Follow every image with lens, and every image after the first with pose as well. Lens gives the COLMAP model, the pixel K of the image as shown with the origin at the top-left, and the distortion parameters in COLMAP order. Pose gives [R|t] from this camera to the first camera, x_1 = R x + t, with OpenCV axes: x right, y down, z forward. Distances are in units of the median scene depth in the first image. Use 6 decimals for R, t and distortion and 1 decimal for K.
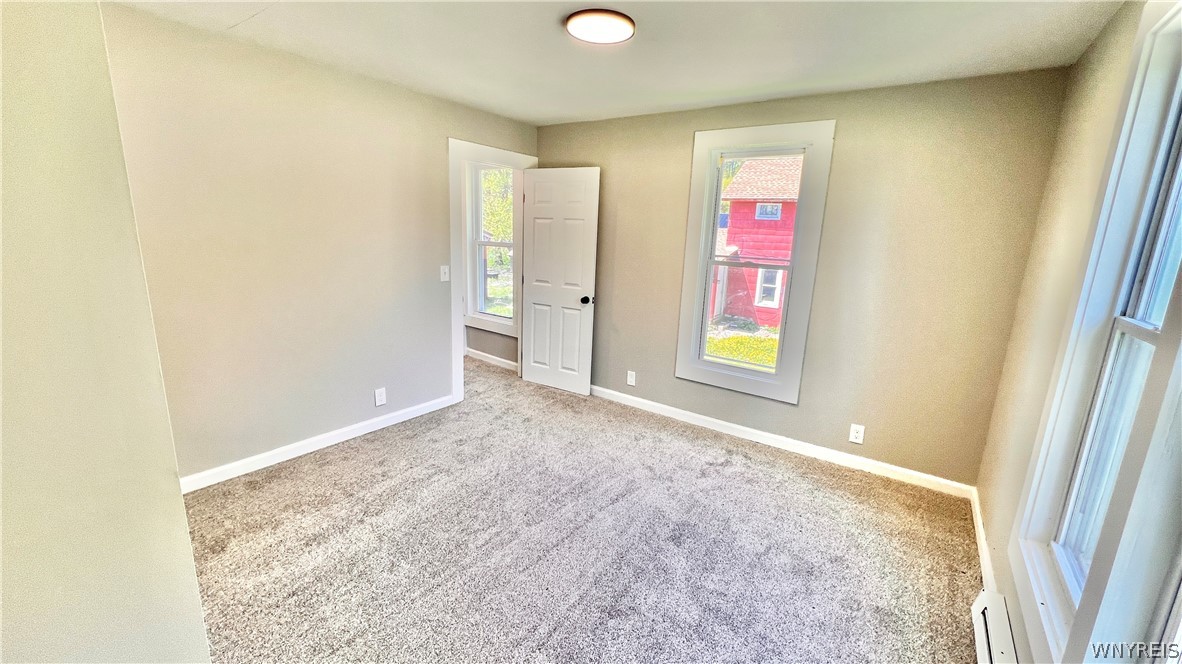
lens RADIAL K [[471.5, 0, 588.1], [0, 471.5, 330.6], [0, 0, 1]] dist [0.001157, 0.000089]
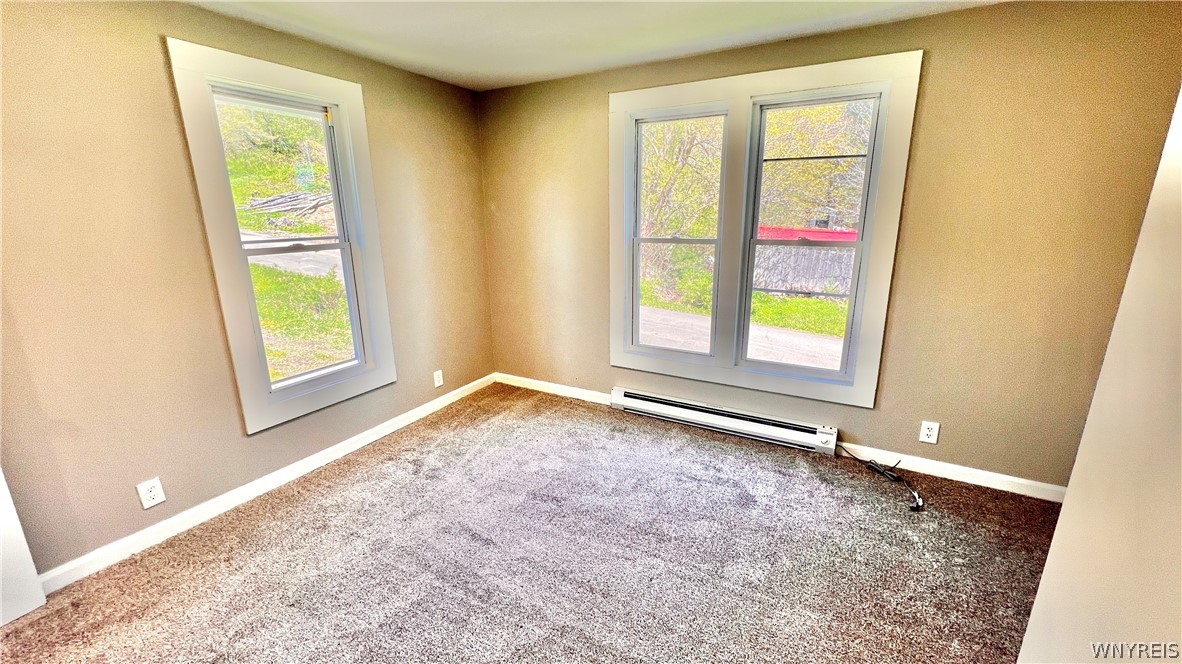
lens RADIAL K [[471.5, 0, 588.1], [0, 471.5, 330.6], [0, 0, 1]] dist [0.001157, 0.000089]
pose [[-0.108122, -0.290150, 0.950854, -0.545835], [0.199177, 0.930745, 0.306663, -0.175415], [-0.973981, 0.222545, -0.042843, 0.658206]]
